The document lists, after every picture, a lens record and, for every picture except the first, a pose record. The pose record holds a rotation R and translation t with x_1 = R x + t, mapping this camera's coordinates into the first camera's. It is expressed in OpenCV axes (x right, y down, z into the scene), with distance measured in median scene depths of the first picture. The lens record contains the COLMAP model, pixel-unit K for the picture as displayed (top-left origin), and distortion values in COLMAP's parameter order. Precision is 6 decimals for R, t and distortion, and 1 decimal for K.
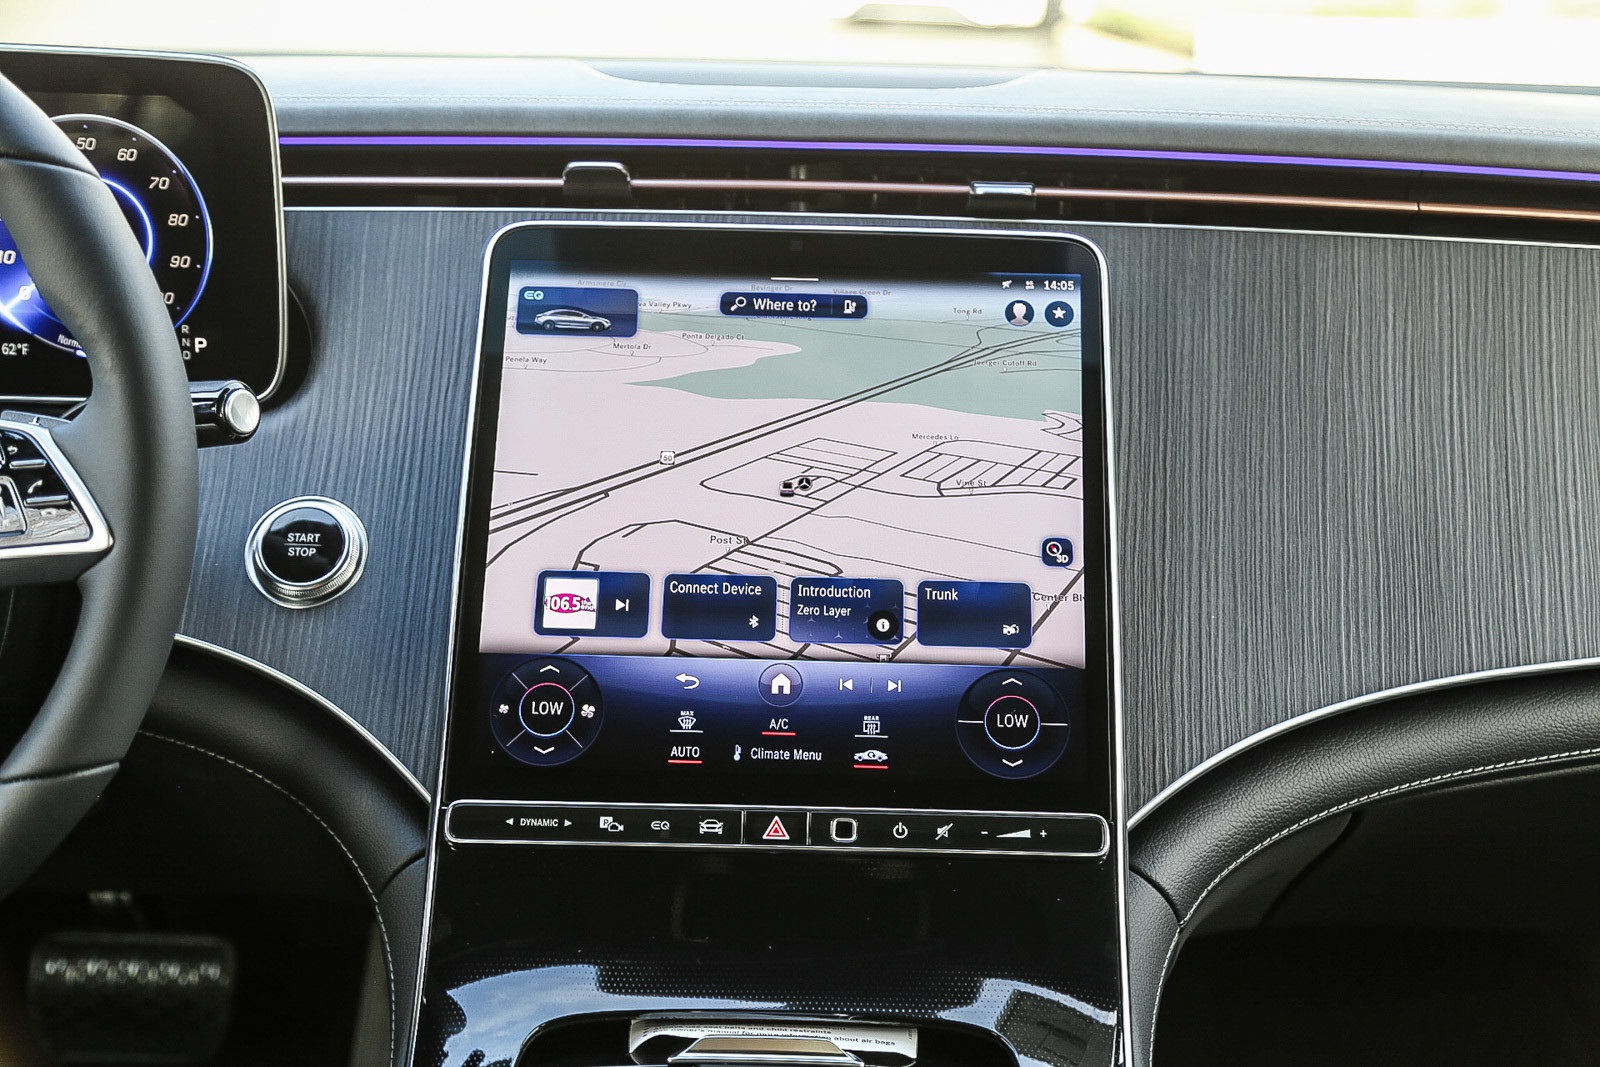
lens RADIAL K [[2336.0, 0, 802.9], [0, 2336.0, 541.9], [0, 0, 1]] dist [0.114009, 0.000000]
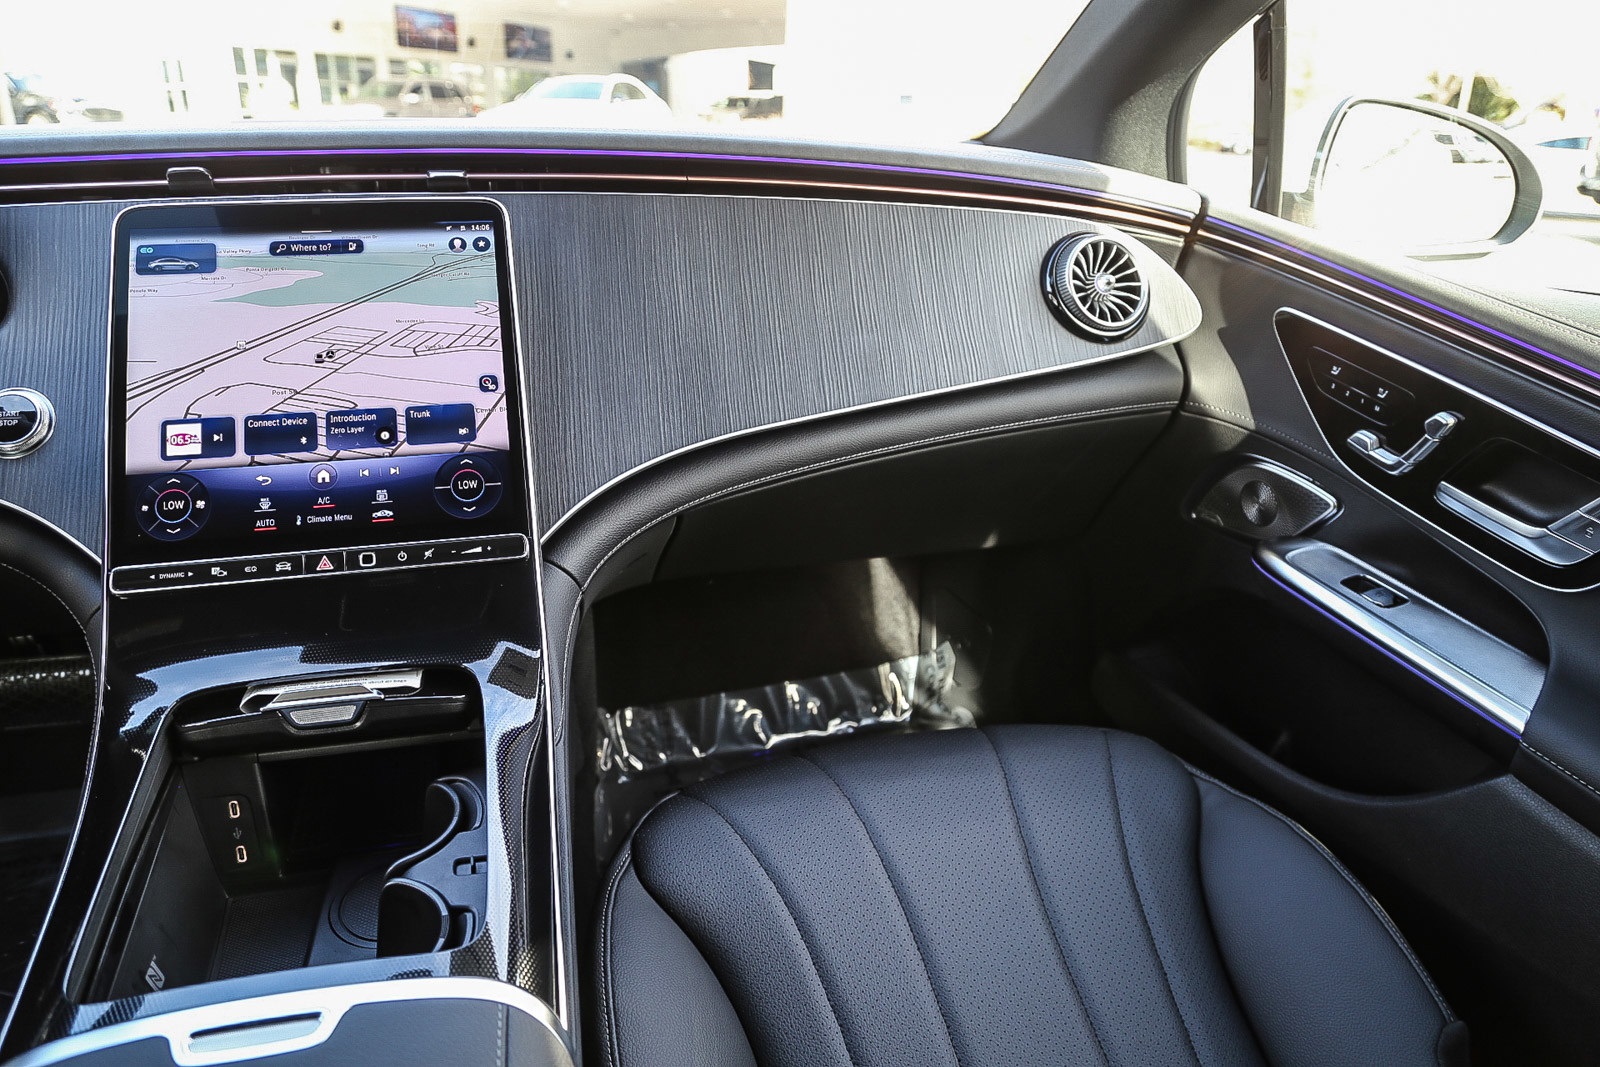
lens RADIAL K [[1082.3, 0, 805.0], [0, 1082.3, 532.7], [0, 0, 1]] dist [-0.090968, 0.047077]
pose [[0.959944, -0.107632, 0.258695, 0.114871], [0.076505, 0.988878, 0.127543, 0.029521], [-0.269545, -0.102643, 0.957502, 0.179733]]
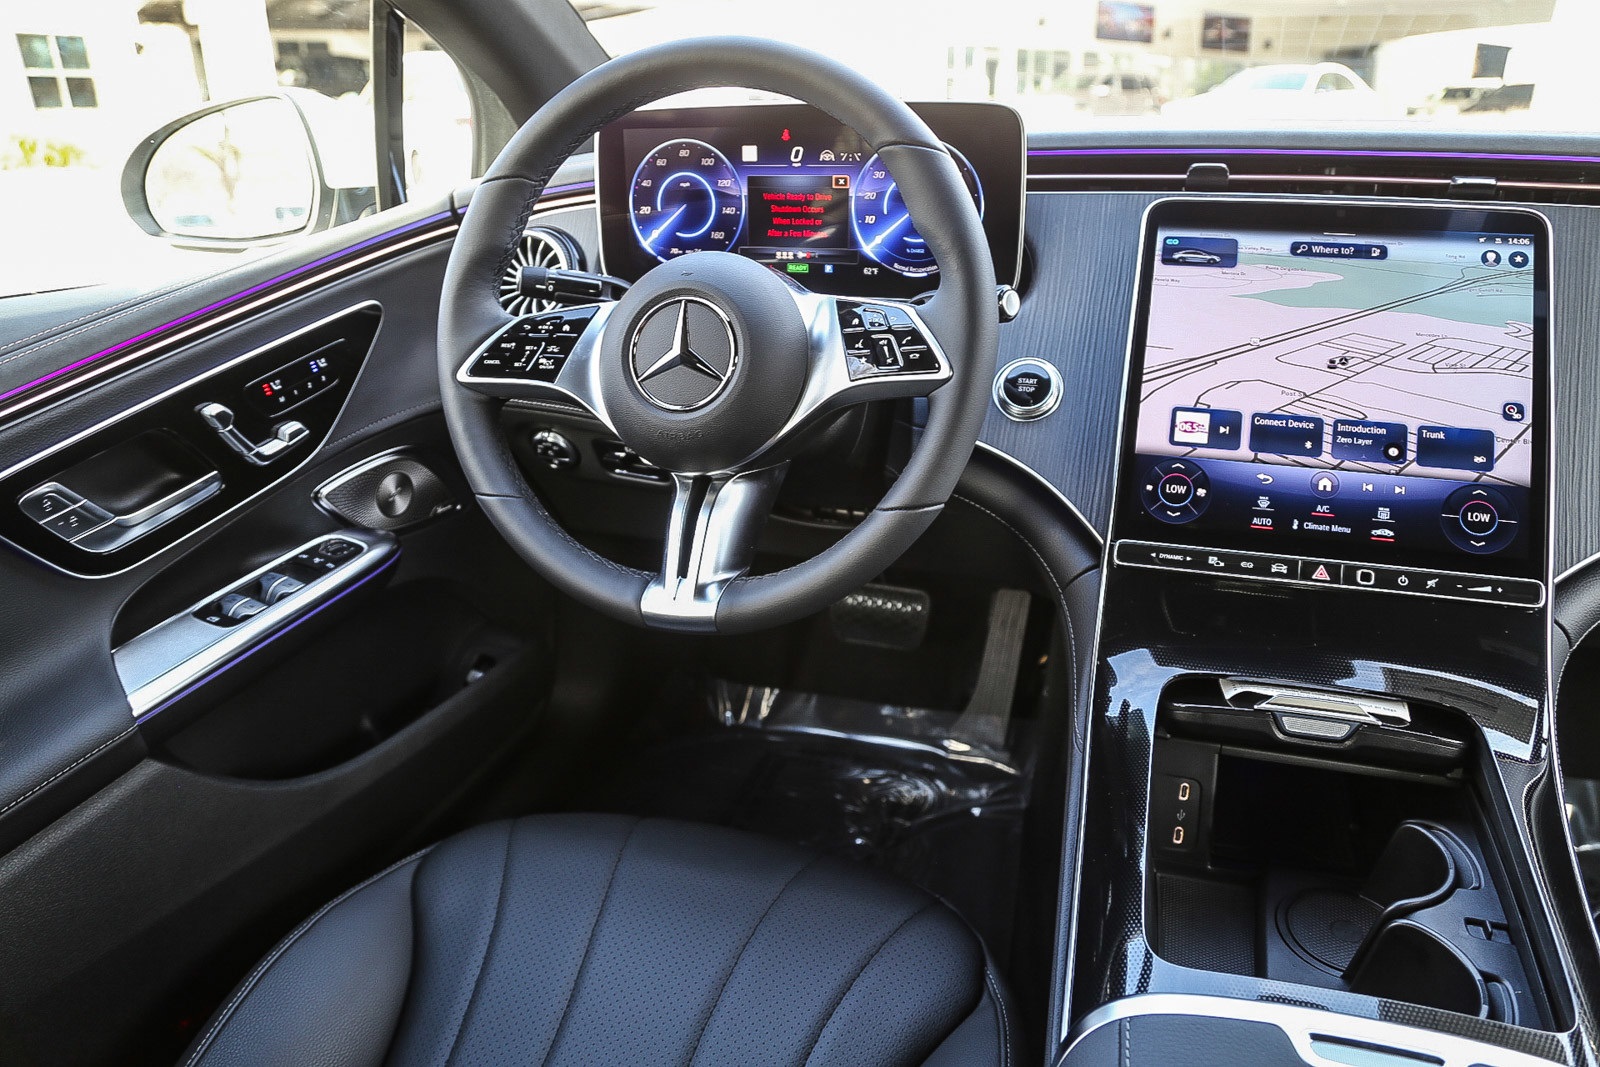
lens RADIAL K [[1082.3, 0, 811.5], [0, 1082.3, 531.0], [0, 0, 1]] dist [-0.090968, 0.047077]
pose [[0.957860, 0.076603, -0.276831, -0.139871], [-0.043527, 0.991363, 0.123715, 0.016893], [0.283917, -0.106452, 0.952921, 0.187770]]
